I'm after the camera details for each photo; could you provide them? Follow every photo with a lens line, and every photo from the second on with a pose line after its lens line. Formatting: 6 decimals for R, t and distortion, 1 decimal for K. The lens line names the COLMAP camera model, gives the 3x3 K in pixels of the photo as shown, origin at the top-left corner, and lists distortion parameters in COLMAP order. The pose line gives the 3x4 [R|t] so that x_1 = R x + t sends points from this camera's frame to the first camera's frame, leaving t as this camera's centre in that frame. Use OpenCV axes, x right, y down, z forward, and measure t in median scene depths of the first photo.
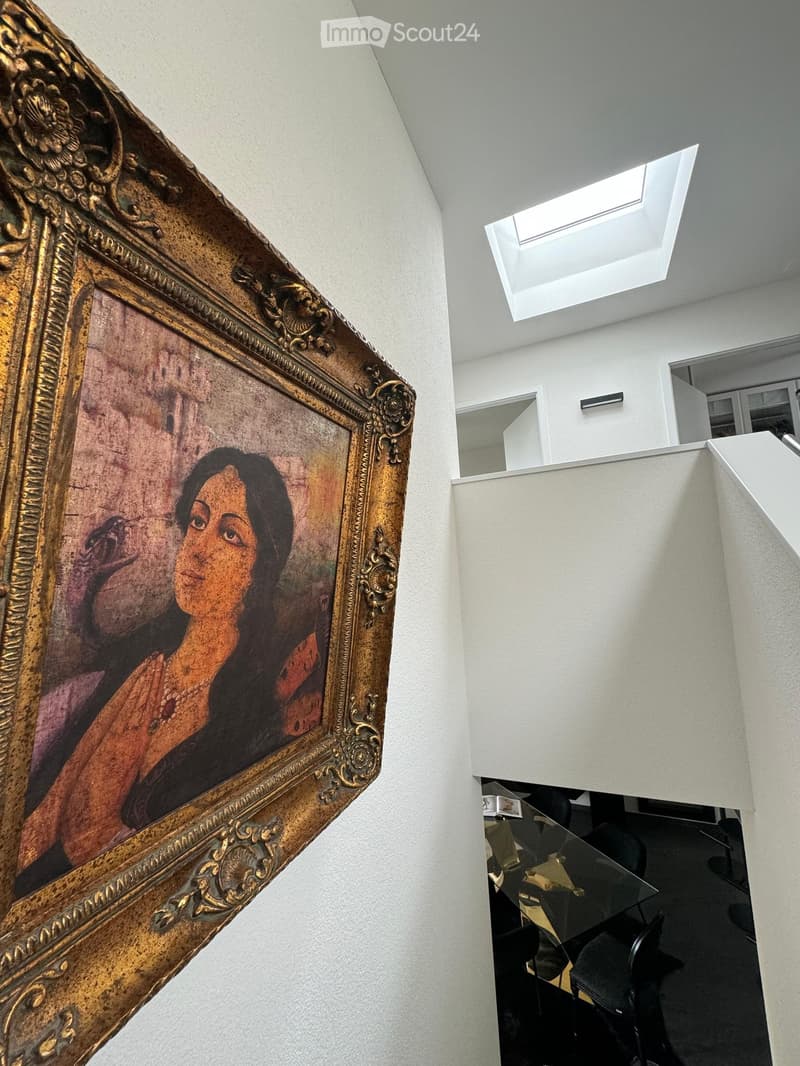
lens RADIAL K [[426.9, 0, 403.8], [0, 426.9, 530.8], [0, 0, 1]] dist [-0.000279, 0.000419]
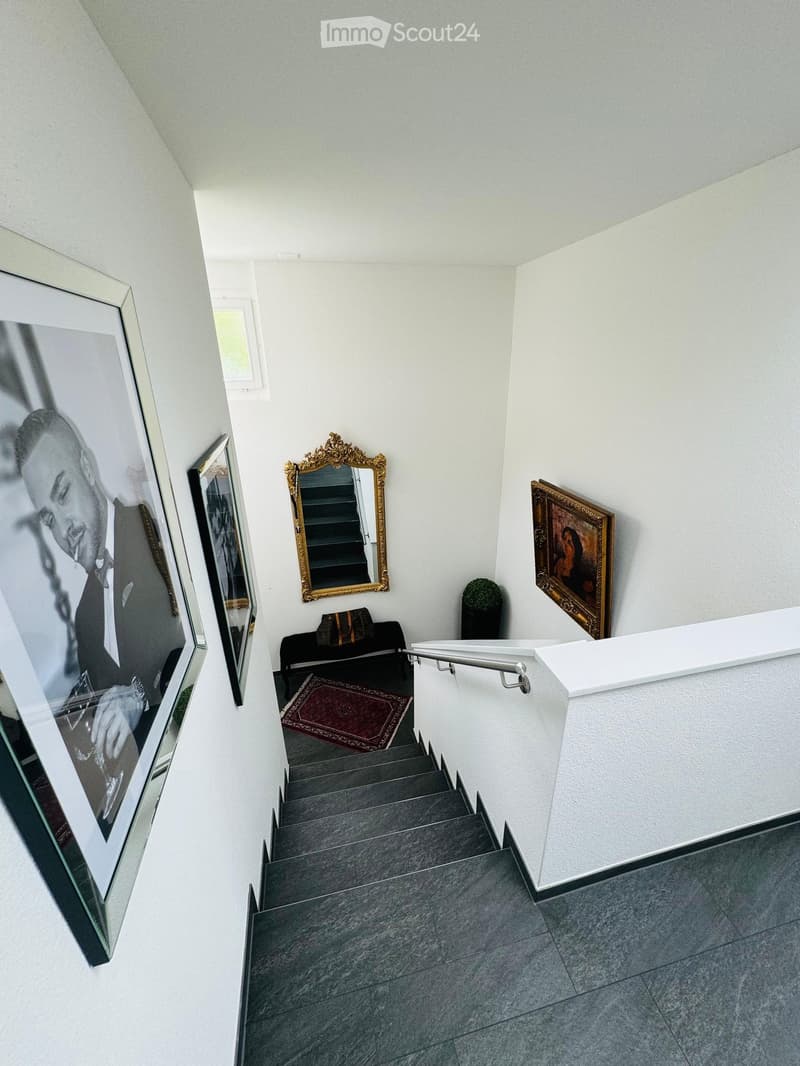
lens RADIAL K [[426.9, 0, 401.7], [0, 426.9, 535.3], [0, 0, 1]] dist [-0.000279, 0.000419]
pose [[-0.793254, 0.295649, -0.532297, 3.547774], [0.128207, 0.935709, 0.328652, -1.867520], [0.595241, 0.192460, -0.780159, 3.548784]]
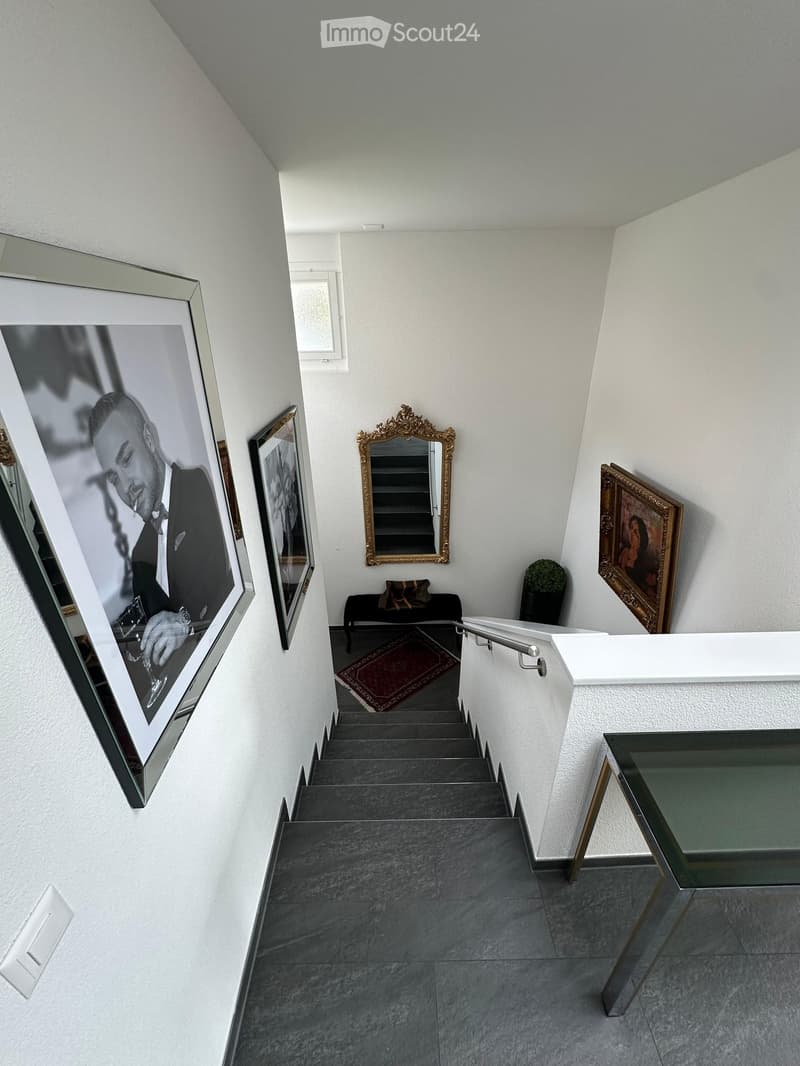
lens RADIAL K [[426.9, 0, 397.6], [0, 426.9, 533.0], [0, 0, 1]] dist [-0.000279, 0.000419]
pose [[-0.903386, 0.251327, -0.347460, 3.373585], [0.117922, 0.924610, 0.362201, -1.896060], [0.412297, 0.286234, -0.864917, 3.809397]]
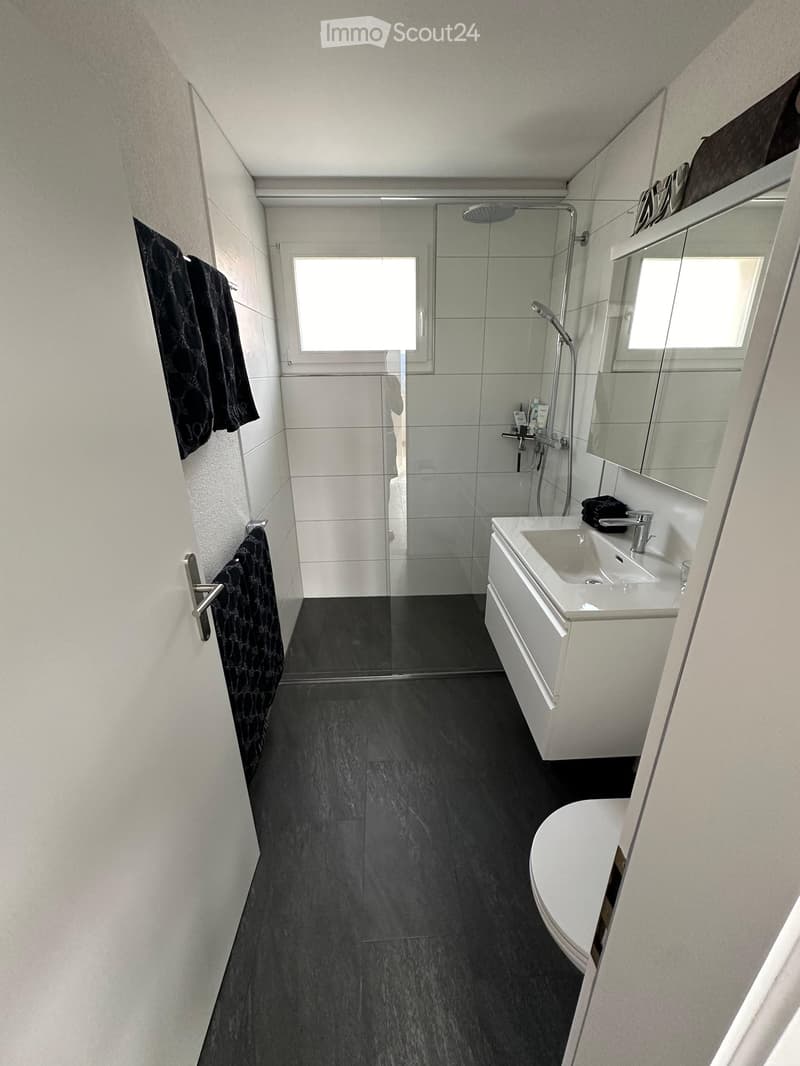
lens RADIAL K [[422.8, 0, 400.2], [0, 422.8, 533.8], [0, 0, 1]] dist [0.011245, -0.000054]
pose [[0.455796, 0.367945, -0.810473, 3.786715], [0.088464, 0.887323, 0.452584, -1.761782], [0.885677, -0.277983, 0.371888, 1.728984]]
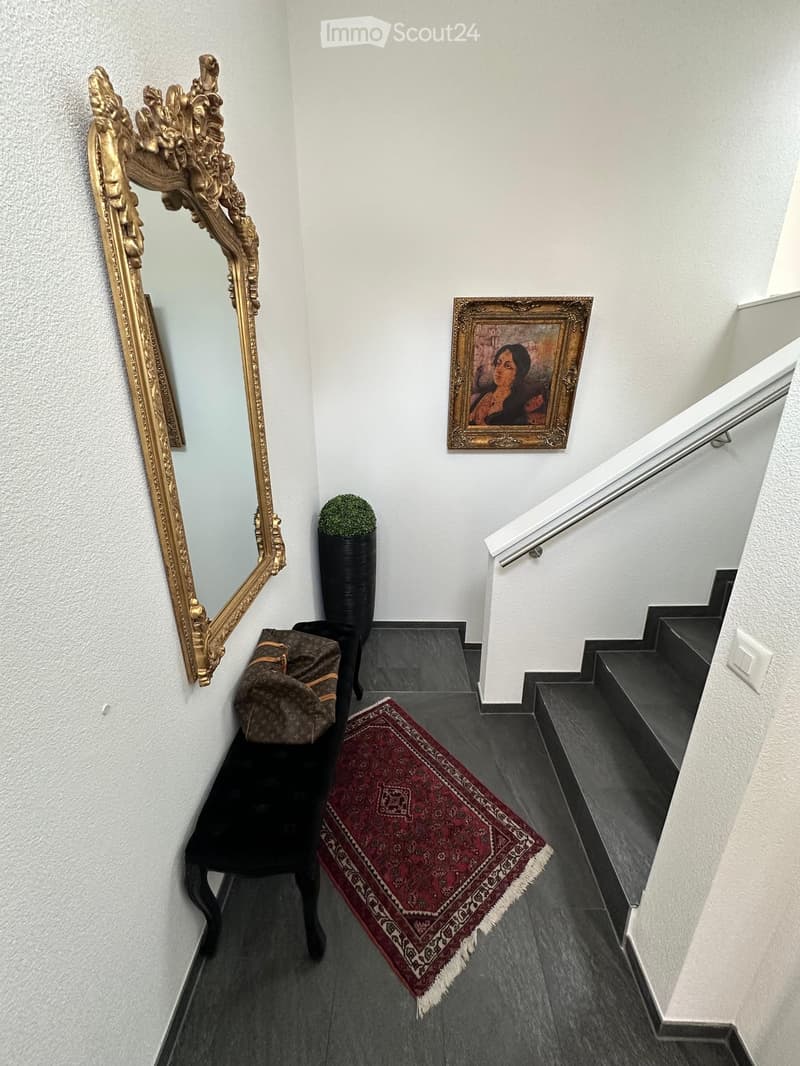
lens RADIAL K [[426.9, 0, 401.1], [0, 426.9, 533.5], [0, 0, 1]] dist [-0.000279, 0.000419]
pose [[0.409367, 0.345952, -0.844237, 3.359452], [0.083397, 0.907261, 0.412217, -0.324882], [0.908550, -0.239155, 0.342551, -1.849073]]
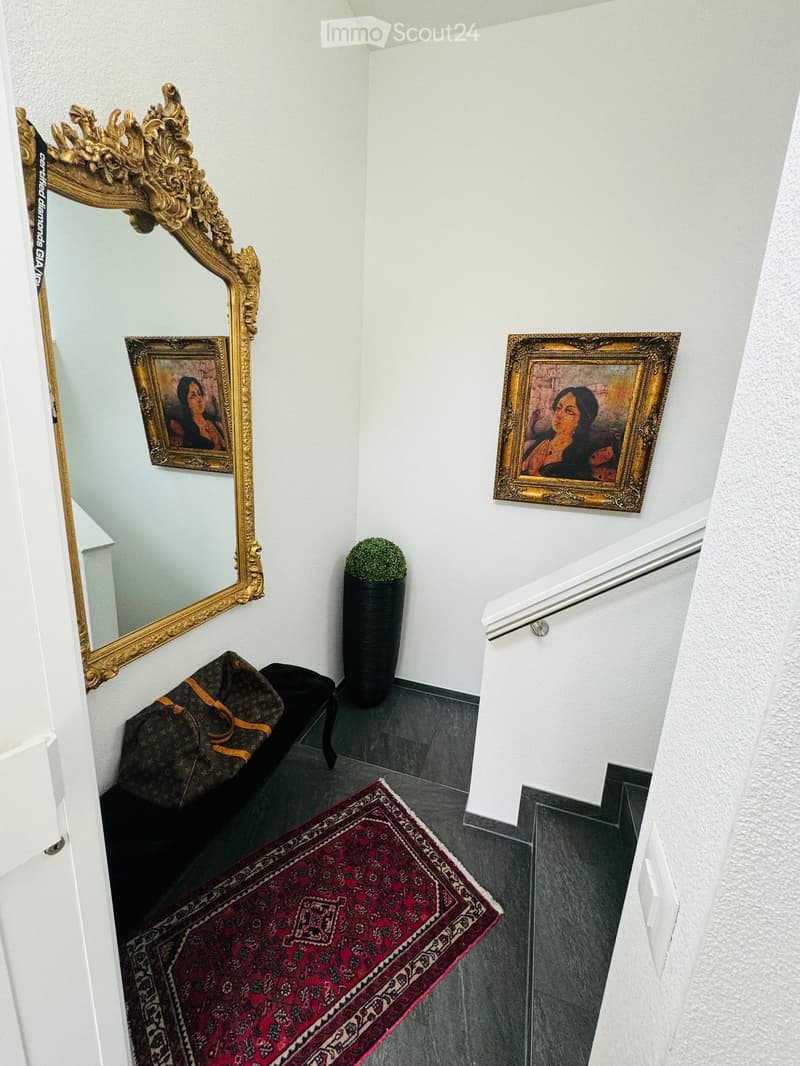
lens RADIAL K [[426.9, 0, 402.2], [0, 426.9, 535.3], [0, 0, 1]] dist [-0.000279, 0.000419]
pose [[0.116486, 0.278528, -0.953338, 3.262050], [0.050000, 0.957011, 0.285710, -0.094856], [0.991933, -0.080948, 0.097552, -0.895927]]
